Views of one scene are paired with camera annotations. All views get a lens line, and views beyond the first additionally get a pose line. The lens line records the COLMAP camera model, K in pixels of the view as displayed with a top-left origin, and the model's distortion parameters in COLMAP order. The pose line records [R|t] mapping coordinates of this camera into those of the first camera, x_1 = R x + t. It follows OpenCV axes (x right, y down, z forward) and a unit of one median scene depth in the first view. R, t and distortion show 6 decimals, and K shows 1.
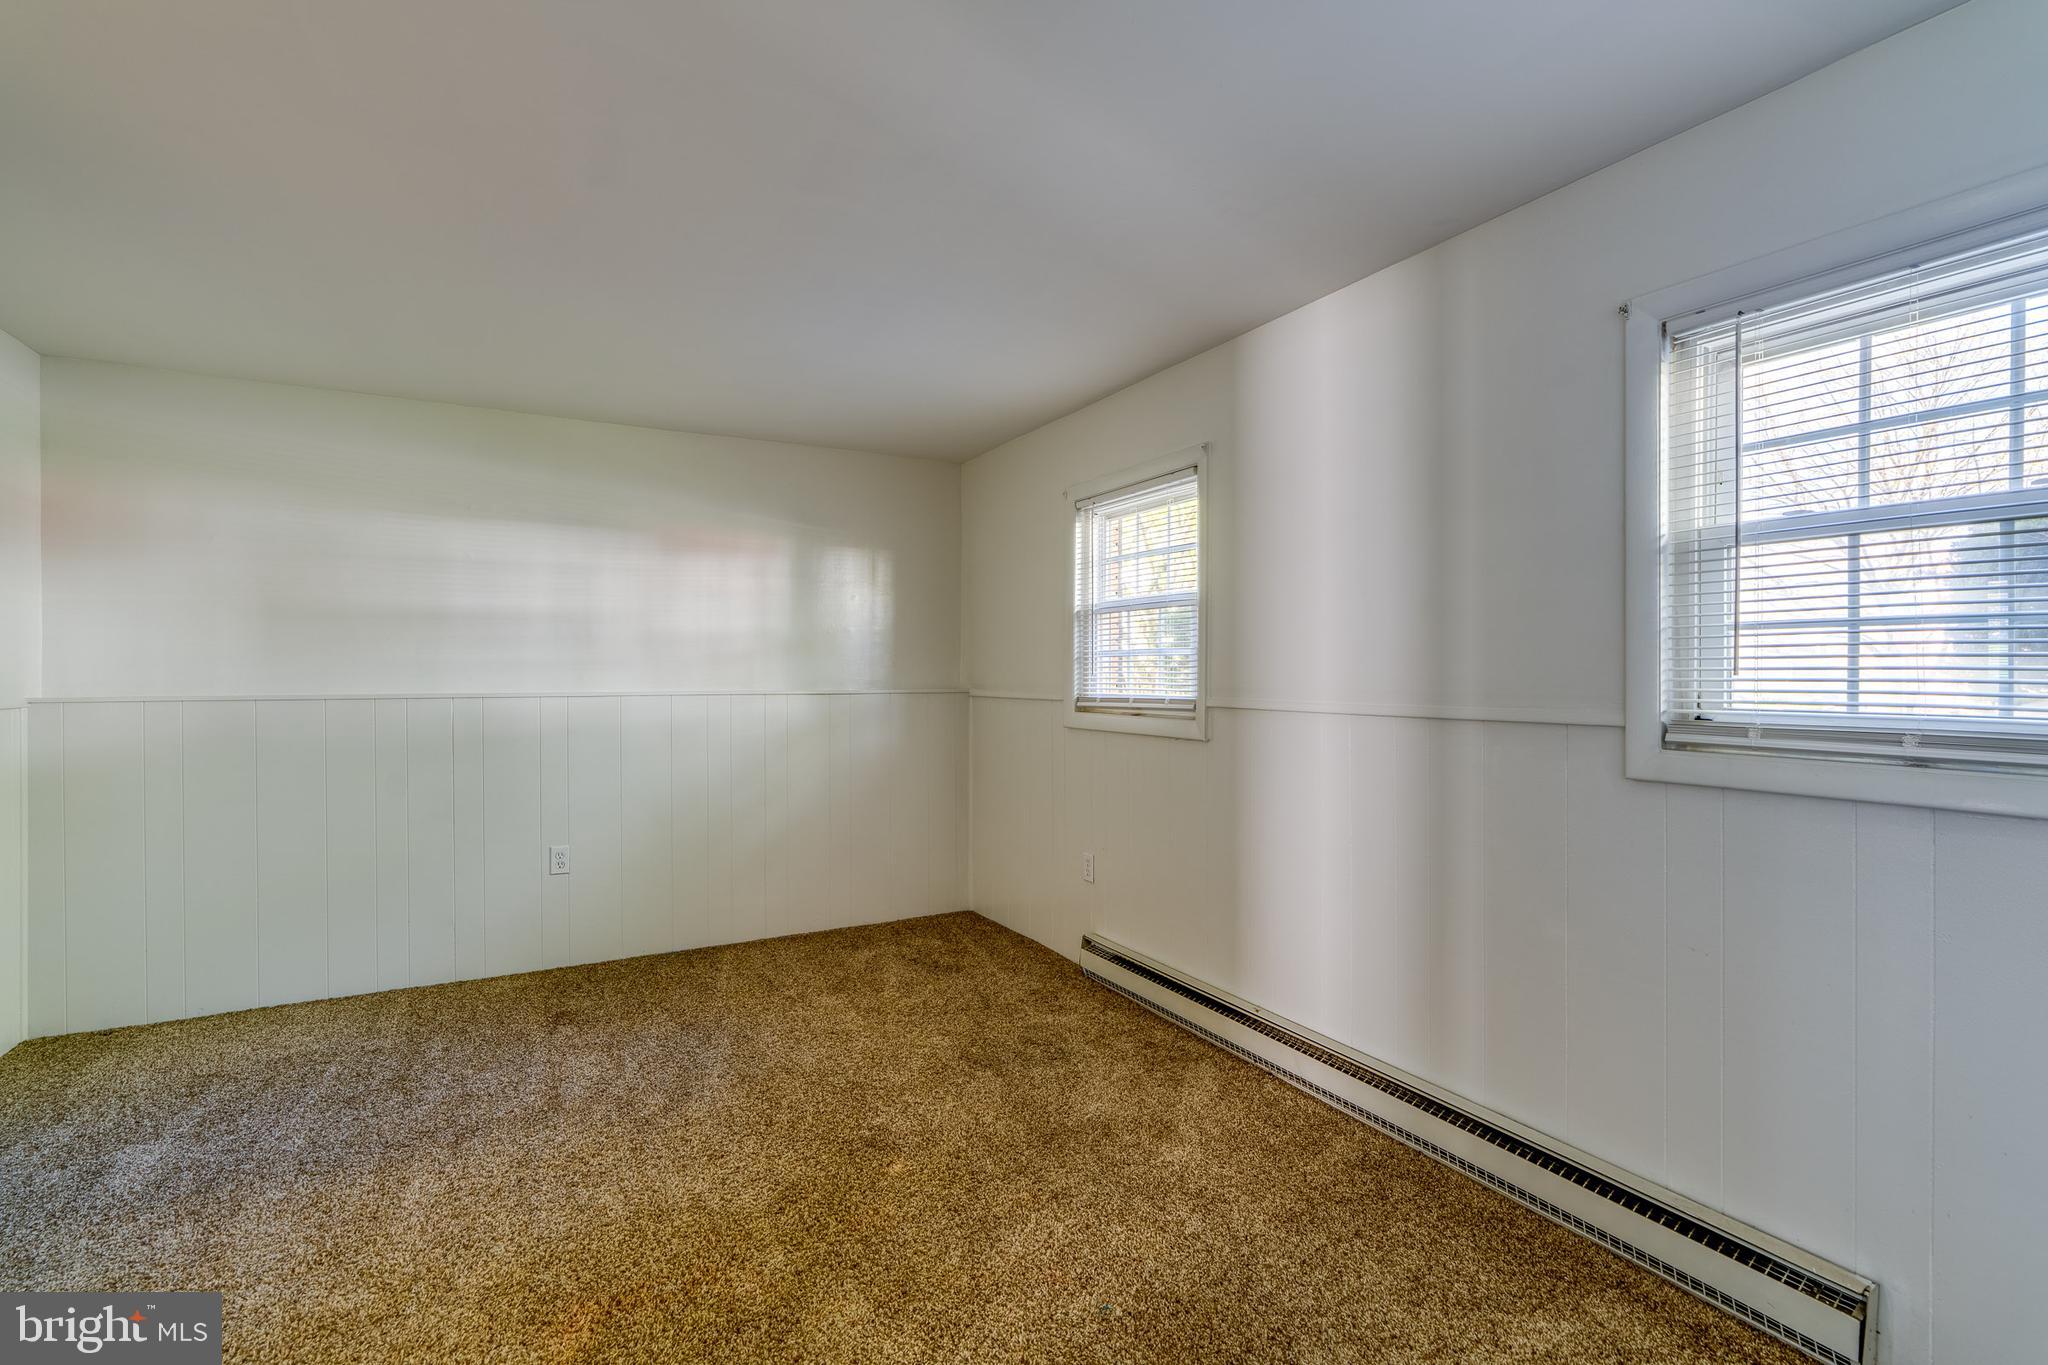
lens RADIAL K [[930.5, 0, 993.6], [0, 930.5, 681.8], [0, 0, 1]] dist [-0.000594, 0.000234]
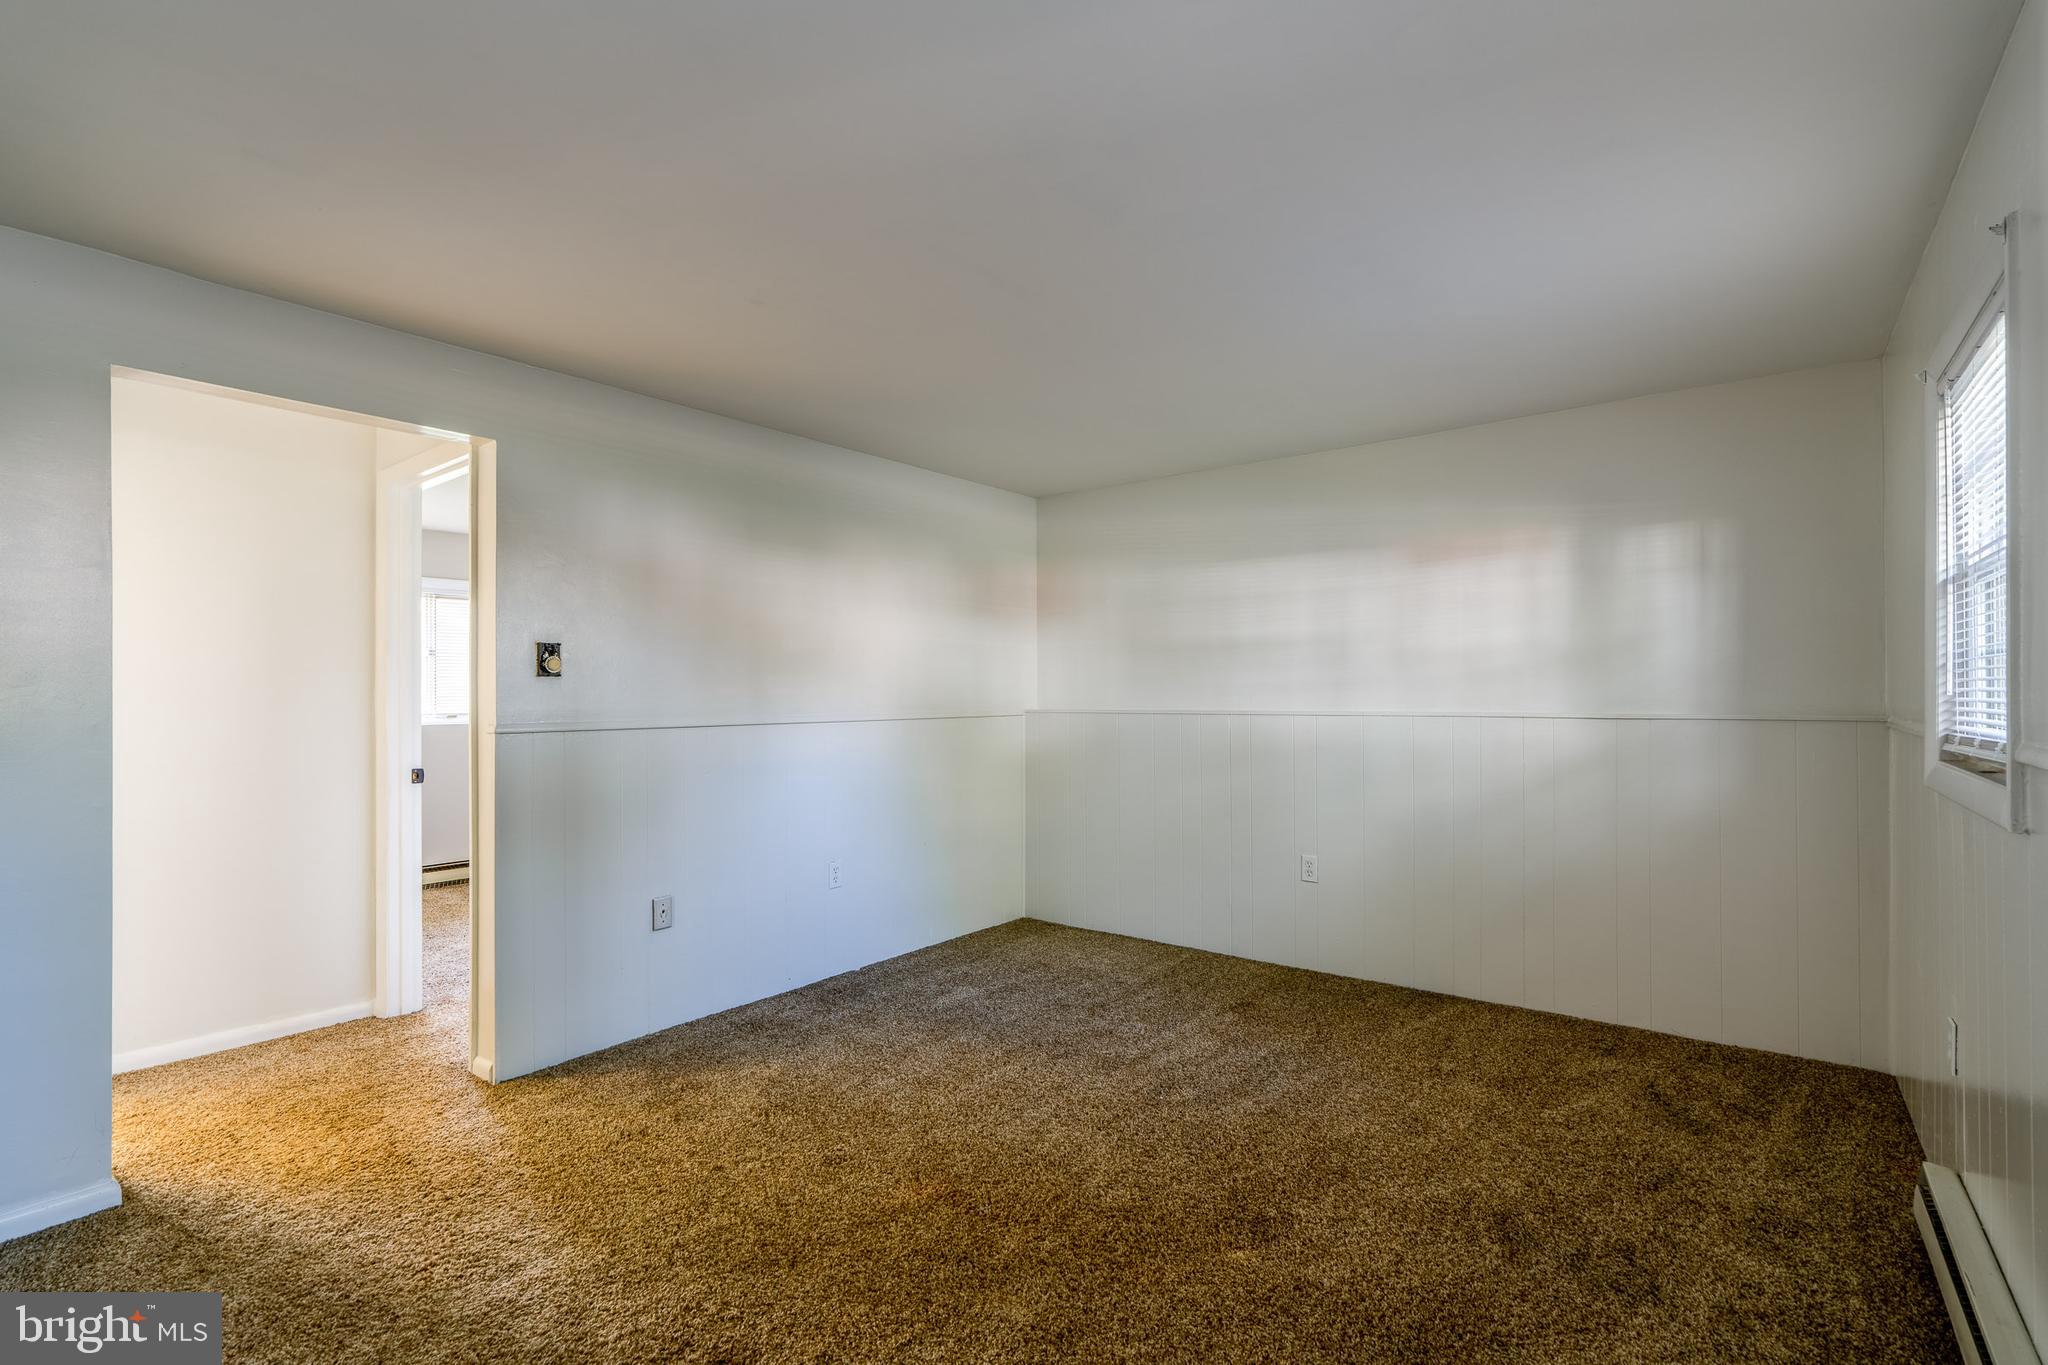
lens RADIAL K [[921.3, 0, 1018.5], [0, 921.3, 687.8], [0, 0, 1]] dist [-0.007359, 0.001474]
pose [[0.403682, -0.006376, -0.914877, 0.378514], [-0.003292, 0.999959, -0.008422, -0.005361], [0.914894, 0.006412, 0.403644, 0.279889]]
